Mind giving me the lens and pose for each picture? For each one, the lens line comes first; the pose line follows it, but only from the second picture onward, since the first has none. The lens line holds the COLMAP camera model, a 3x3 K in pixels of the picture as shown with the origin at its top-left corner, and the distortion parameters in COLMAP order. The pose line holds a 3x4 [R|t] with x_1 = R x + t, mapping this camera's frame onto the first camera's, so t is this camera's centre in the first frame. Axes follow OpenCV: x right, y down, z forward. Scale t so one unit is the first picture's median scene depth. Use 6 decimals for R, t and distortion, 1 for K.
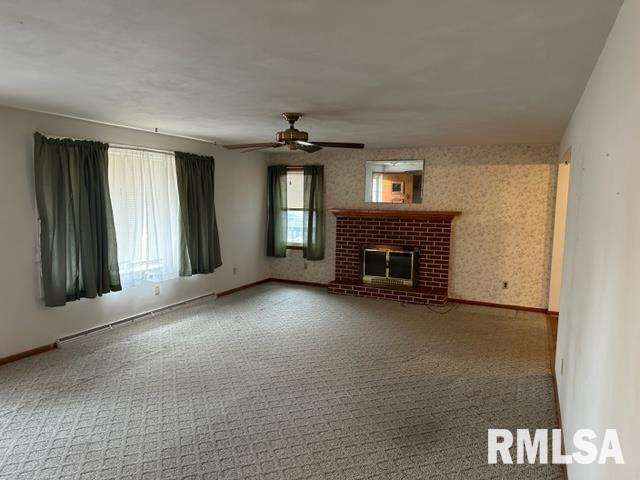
lens RADIAL K [[443.7, 0, 319.6], [0, 443.7, 241.6], [0, 0, 1]] dist [0.057944, -0.083960]
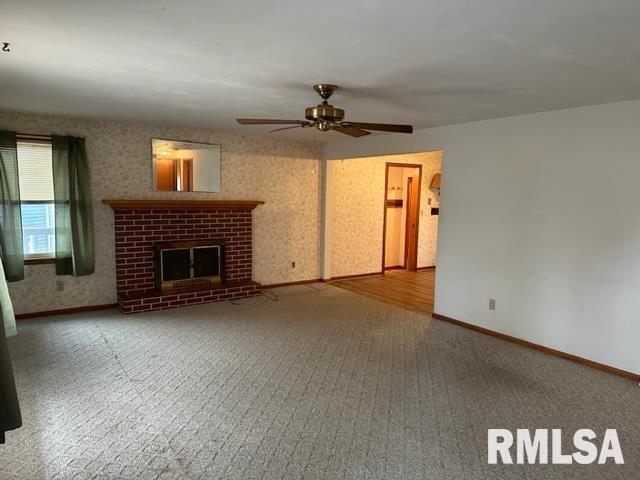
lens RADIAL K [[443.7, 0, 322.5], [0, 443.7, 240.8], [0, 0, 1]] dist [0.057944, -0.083960]
pose [[0.470647, -0.100456, 0.876584, -0.495122], [0.076107, 0.994417, 0.073097, -0.037164], [-0.879033, 0.032312, 0.475664, 0.374841]]
